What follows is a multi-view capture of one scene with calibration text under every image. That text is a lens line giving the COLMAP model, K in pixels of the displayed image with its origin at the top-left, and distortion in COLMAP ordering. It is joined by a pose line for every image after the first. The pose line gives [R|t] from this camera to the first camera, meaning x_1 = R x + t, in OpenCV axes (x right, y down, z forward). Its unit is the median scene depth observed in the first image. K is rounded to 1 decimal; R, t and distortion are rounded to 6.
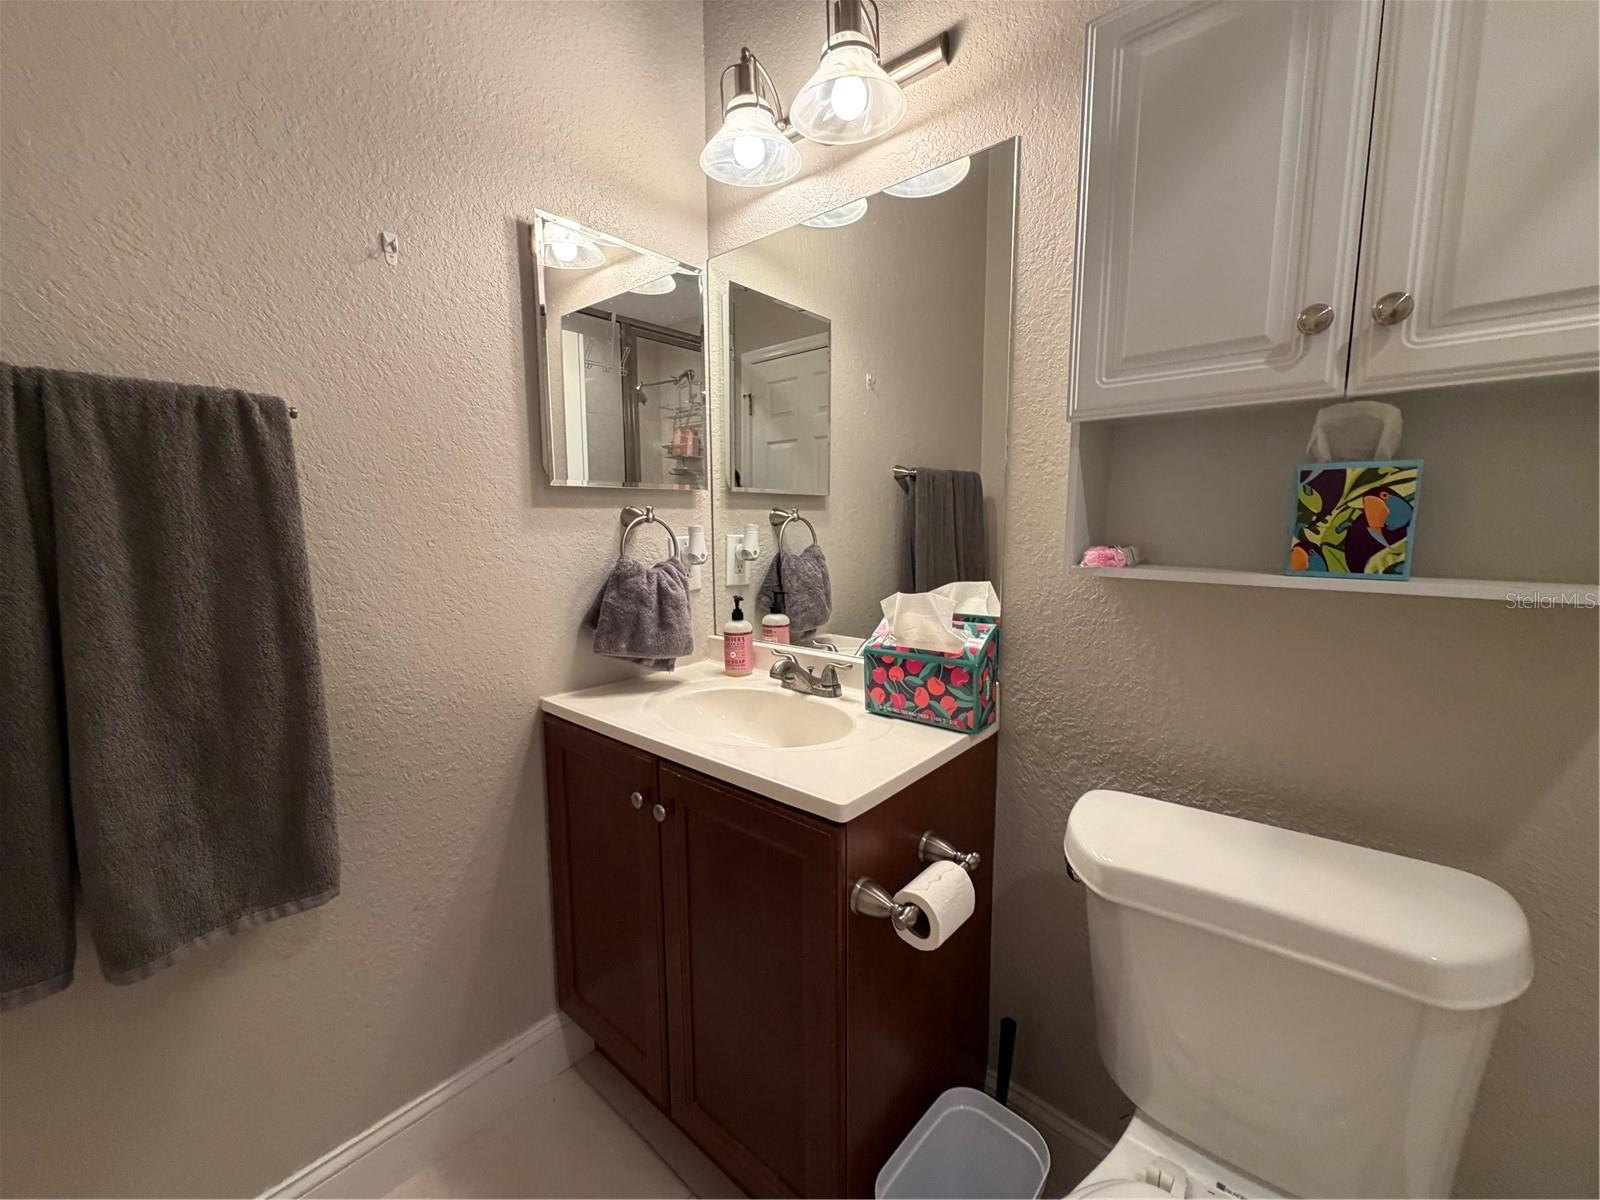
lens RADIAL K [[637.1, 0, 812.1], [0, 637.1, 598.1], [0, 0, 1]] dist [-0.000488, -0.000384]
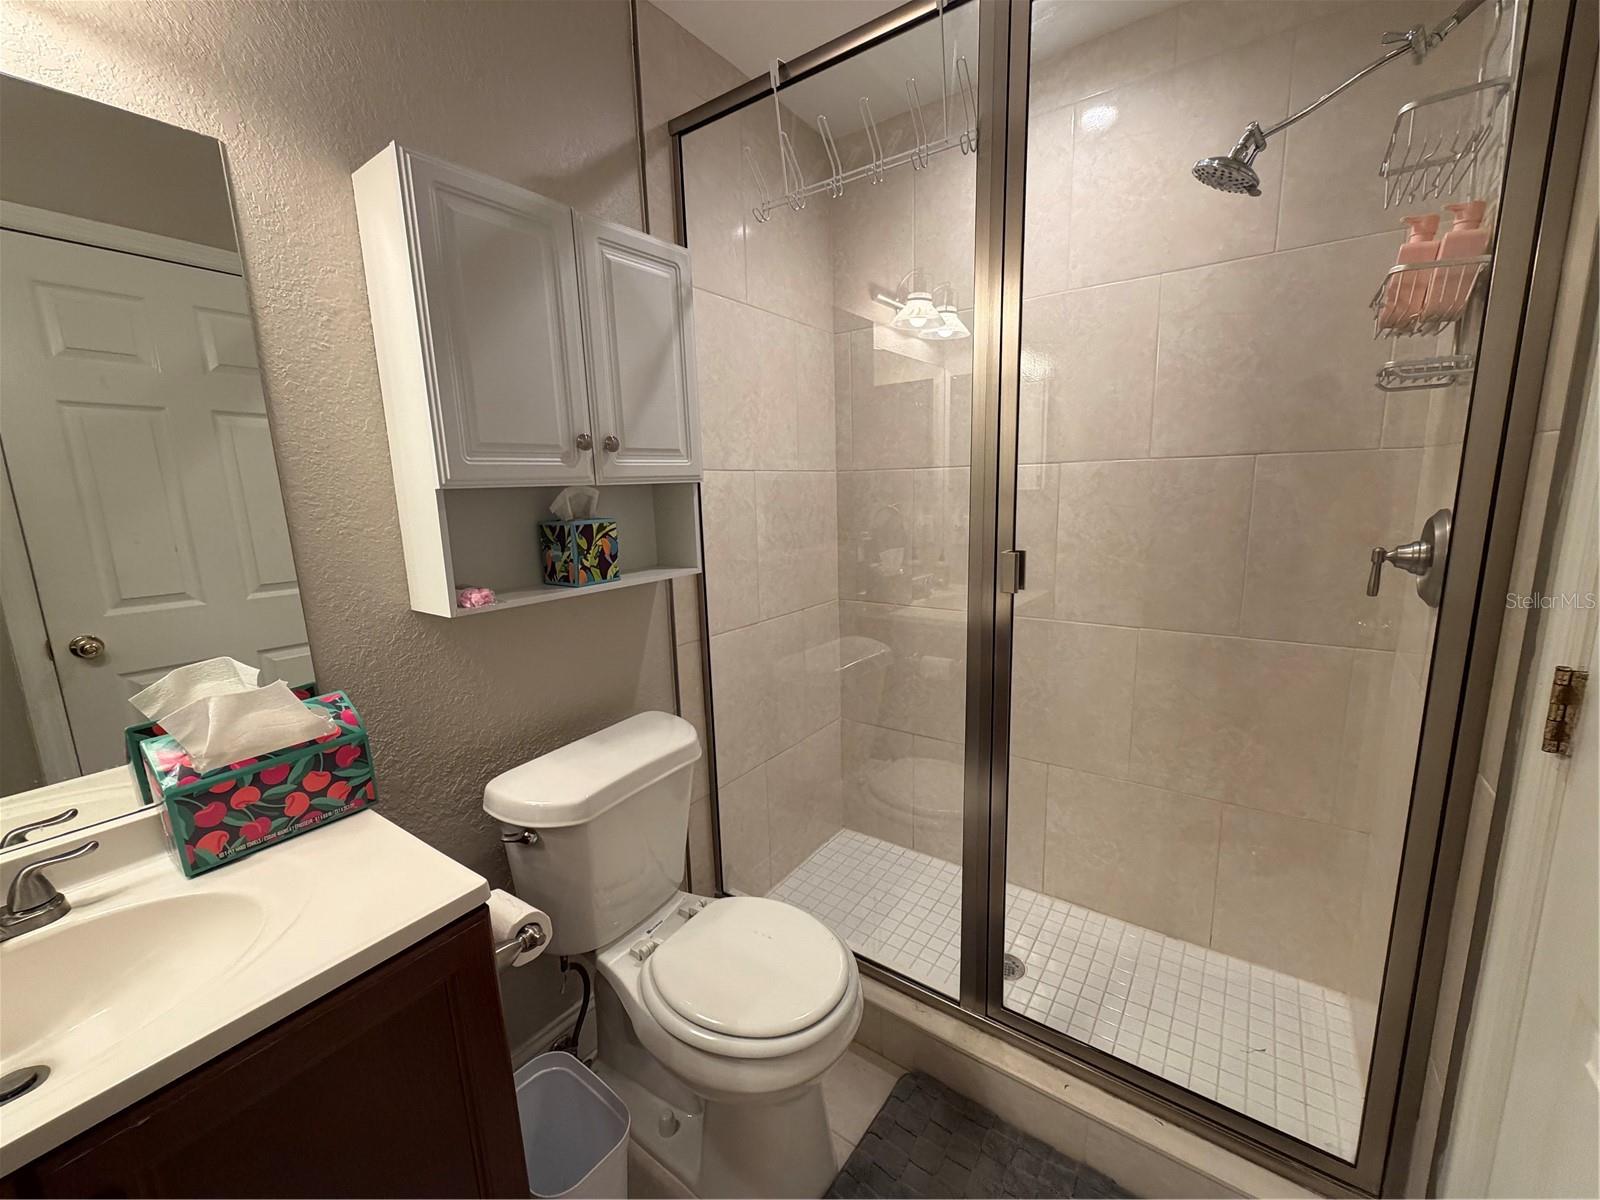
lens RADIAL K [[637.1, 0, 805.9], [0, 637.1, 602.0], [0, 0, 1]] dist [-0.000488, -0.000384]
pose [[-0.089909, -0.177616, 0.979984, -0.683318], [0.155628, 0.969376, 0.189972, -0.159926], [-0.983716, 0.169593, -0.059513, 0.373305]]
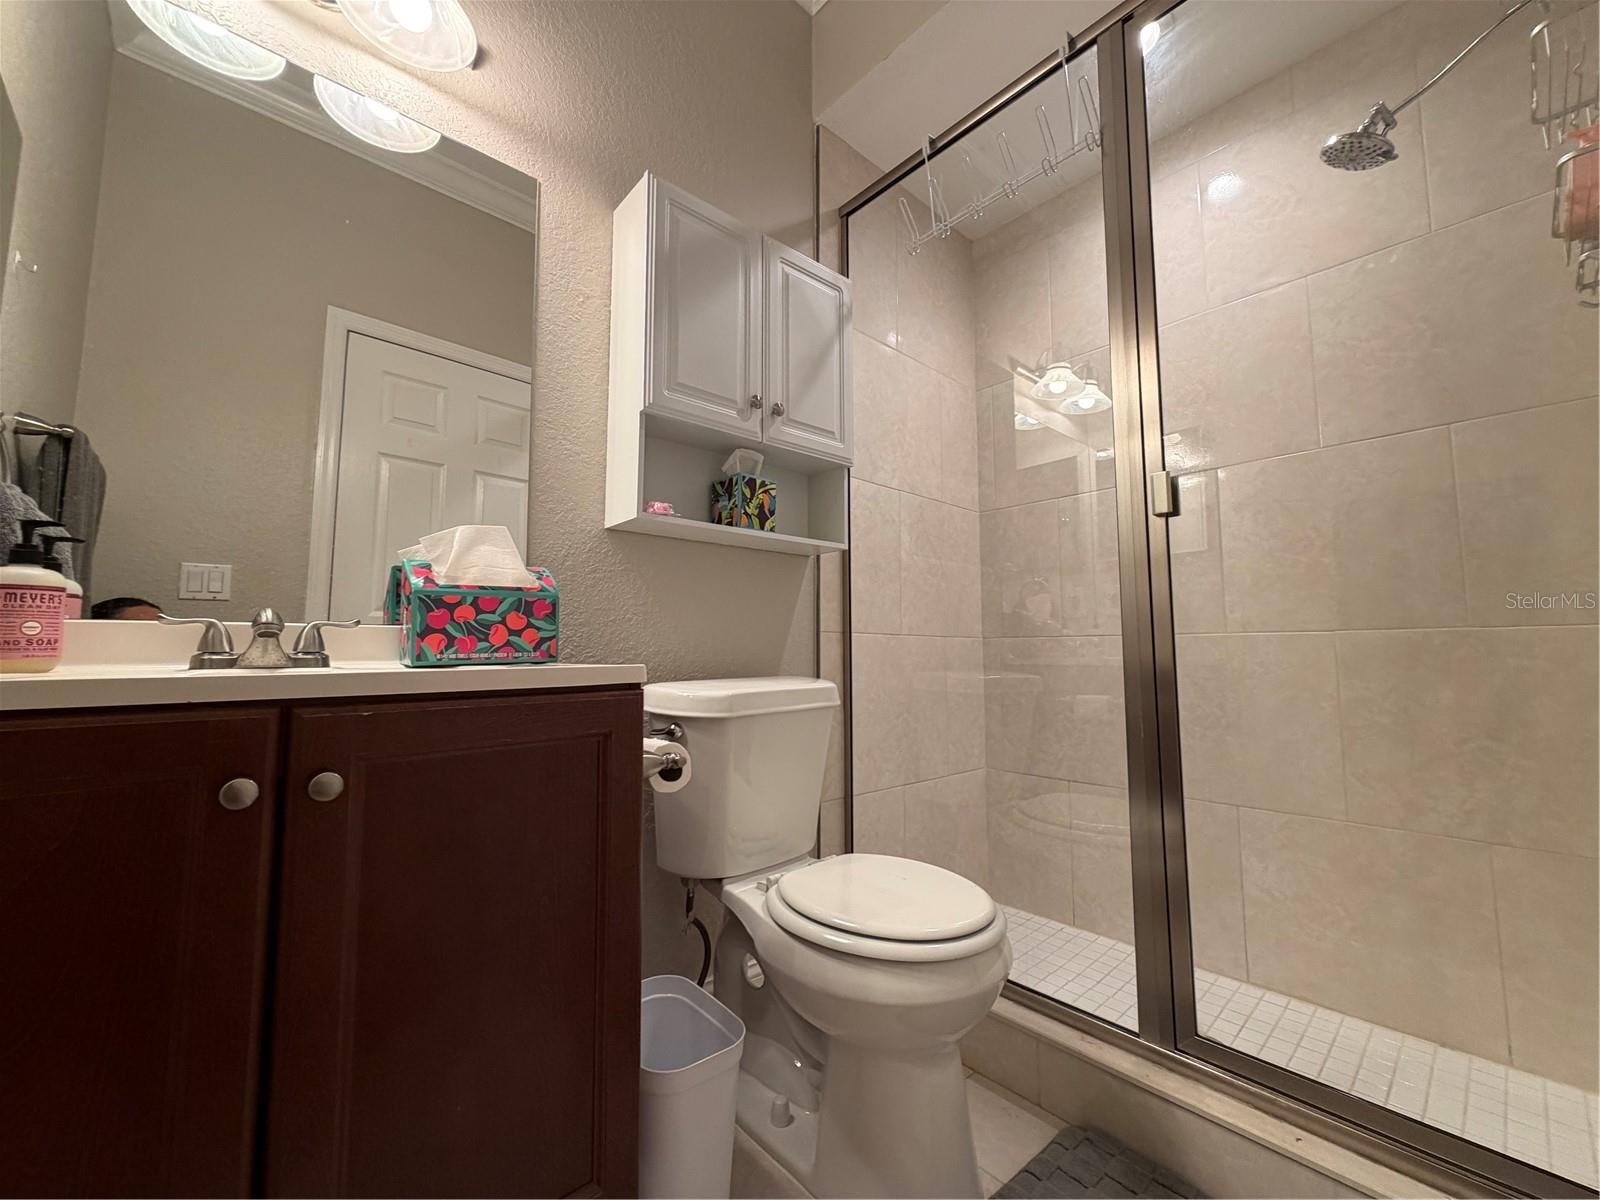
lens RADIAL K [[637.1, 0, 805.5], [0, 637.1, 599.1], [0, 0, 1]] dist [-0.000488, -0.000384]
pose [[0.130765, 0.083857, 0.987861, -0.759107], [0.129833, 0.986387, -0.100918, 0.272998], [-0.982875, 0.141453, 0.118097, 0.444620]]
